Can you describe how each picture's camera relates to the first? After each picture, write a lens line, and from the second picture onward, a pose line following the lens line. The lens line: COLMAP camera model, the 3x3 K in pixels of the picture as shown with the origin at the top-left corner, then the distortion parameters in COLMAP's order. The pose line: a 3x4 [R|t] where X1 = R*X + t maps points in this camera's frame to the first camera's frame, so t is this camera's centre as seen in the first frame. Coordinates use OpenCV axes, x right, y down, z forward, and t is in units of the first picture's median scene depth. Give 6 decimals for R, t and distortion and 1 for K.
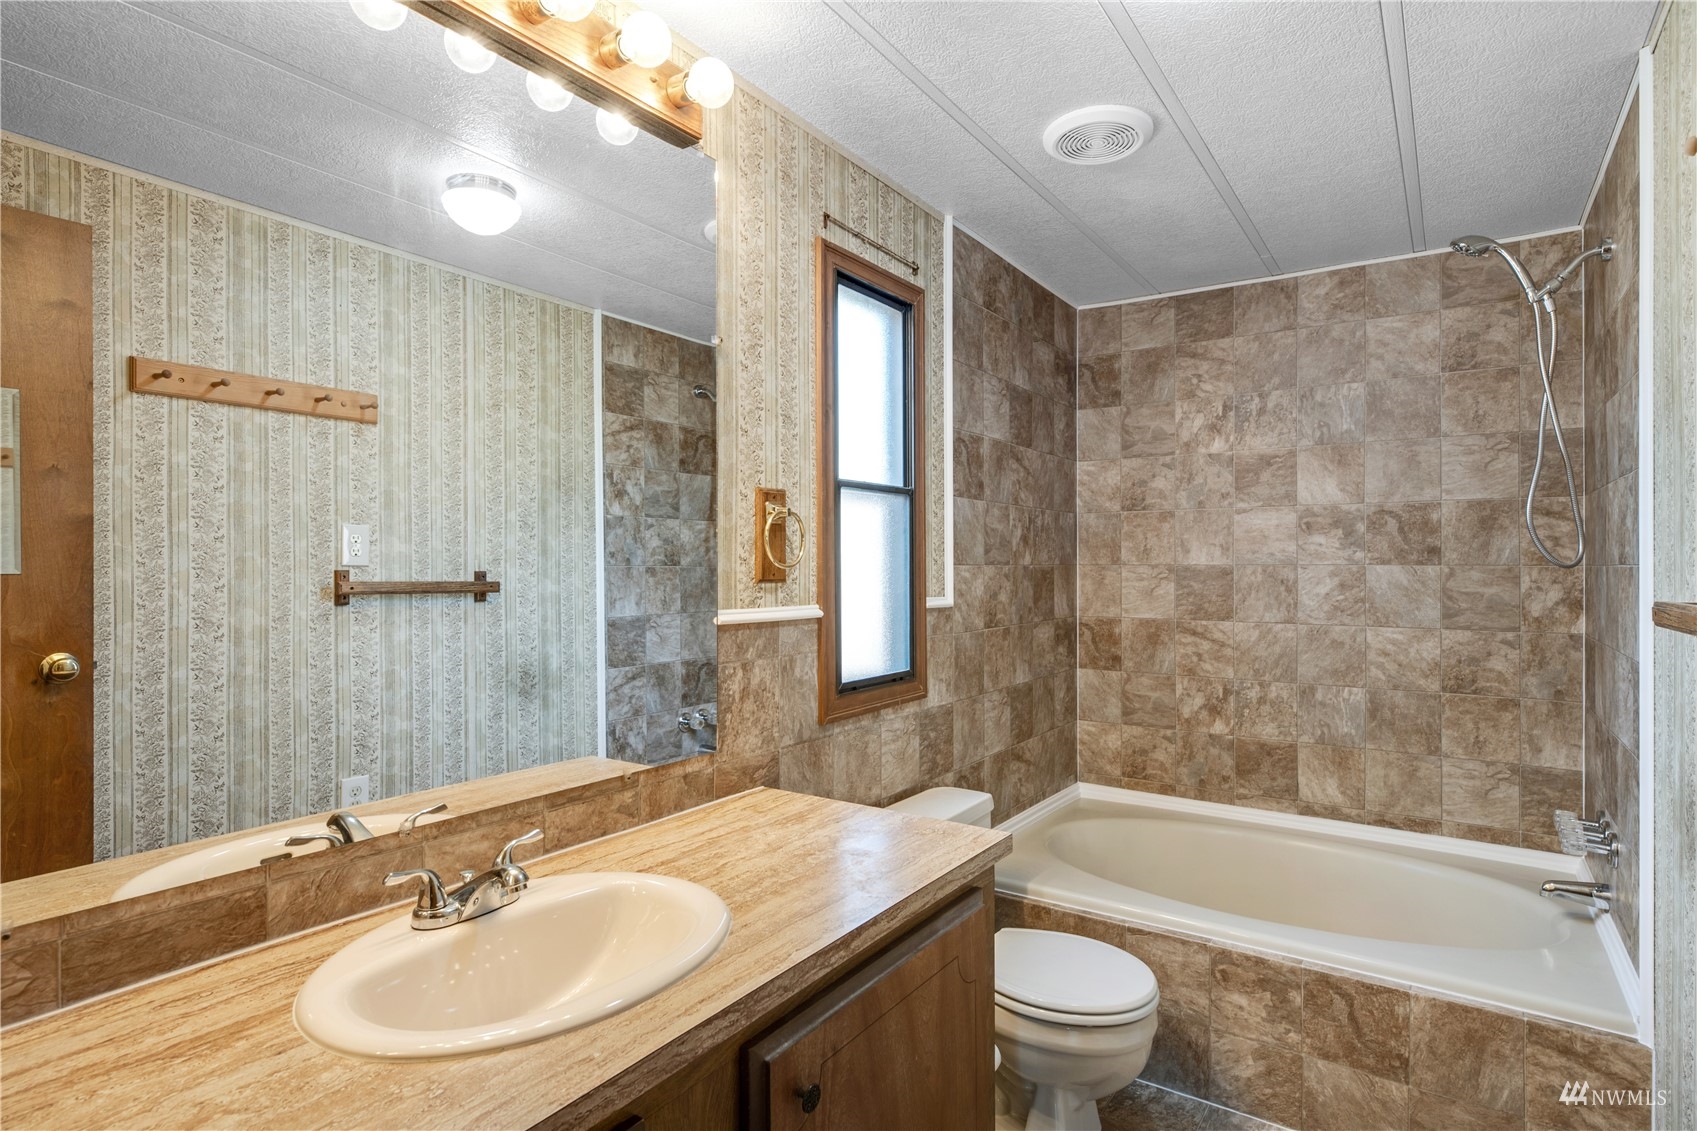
lens RADIAL K [[891.3, 0, 848.5], [0, 891.3, 565.5], [0, 0, 1]] dist [-0.000514, -0.000318]
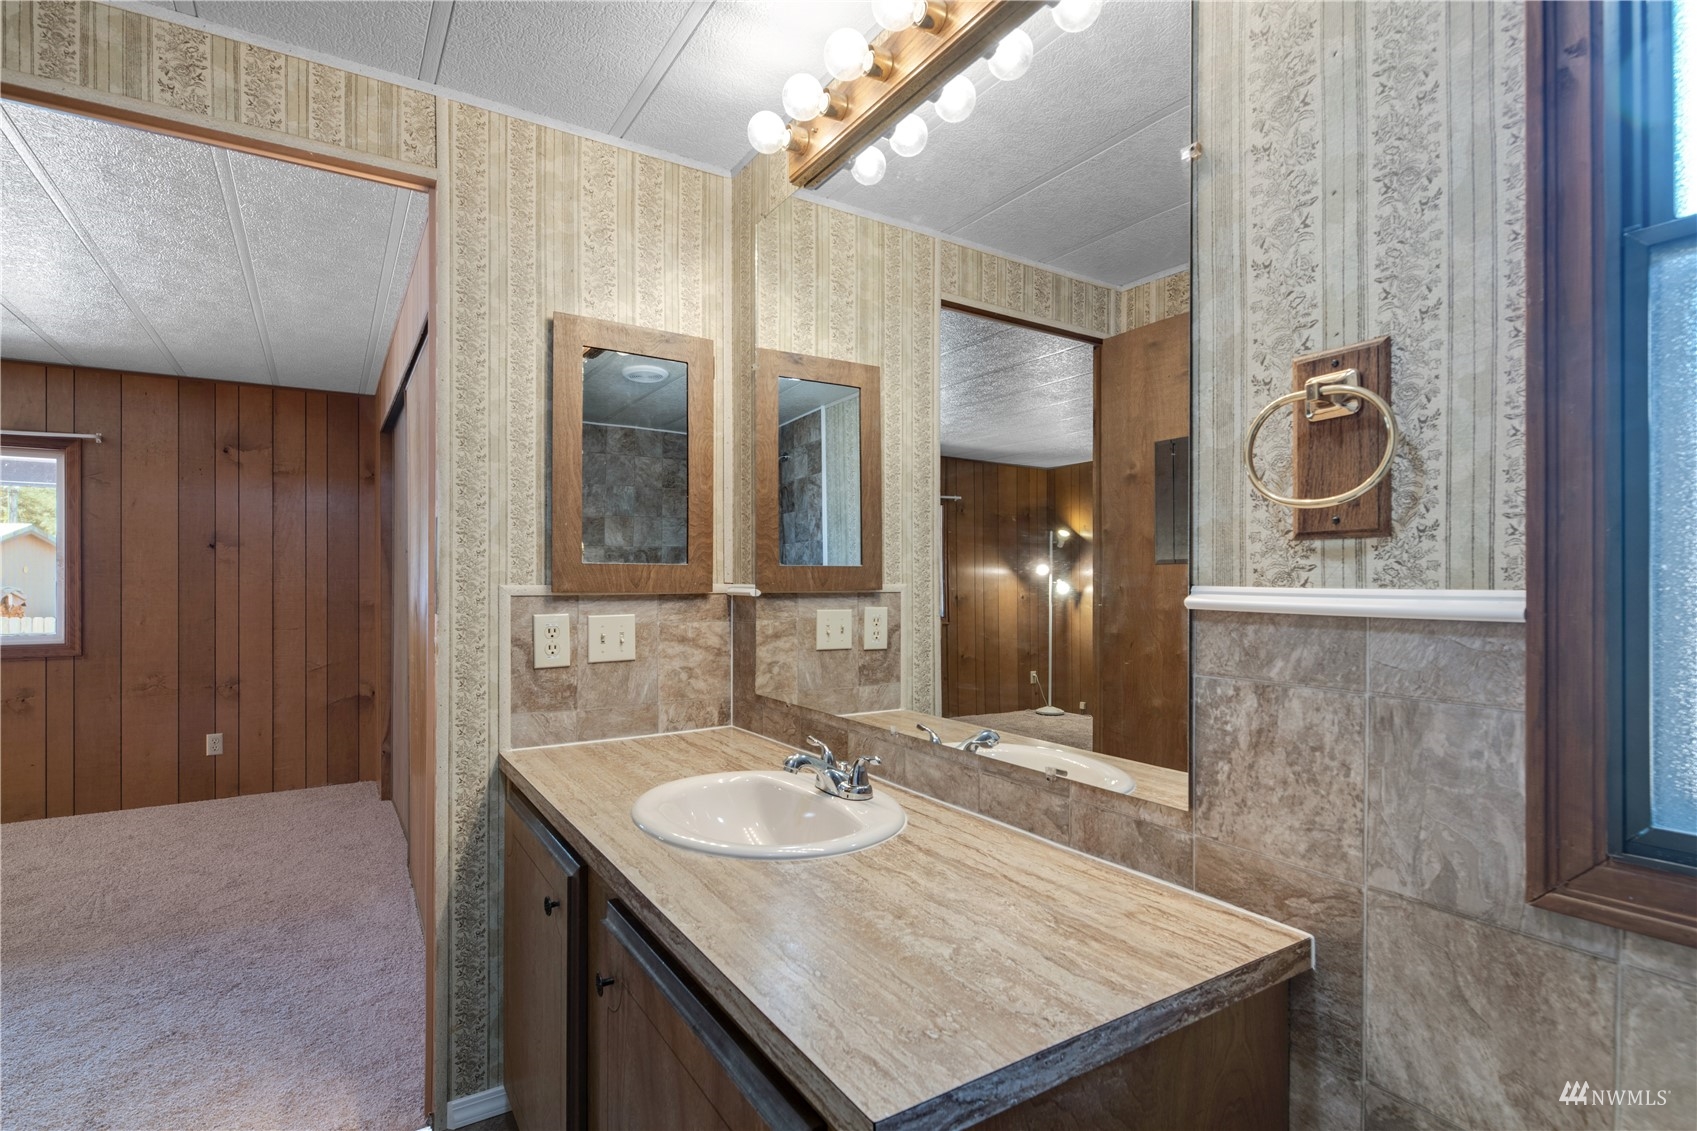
lens RADIAL K [[823.7, 0, 849.2], [0, 823.7, 573.9], [0, 0, 1]] dist [-0.001305, -0.000160]
pose [[-0.393162, -0.001473, -0.919468, 0.472884], [0.001438, 0.999997, -0.002217, 0.042789], [0.919468, -0.002194, -0.393159, 1.000864]]
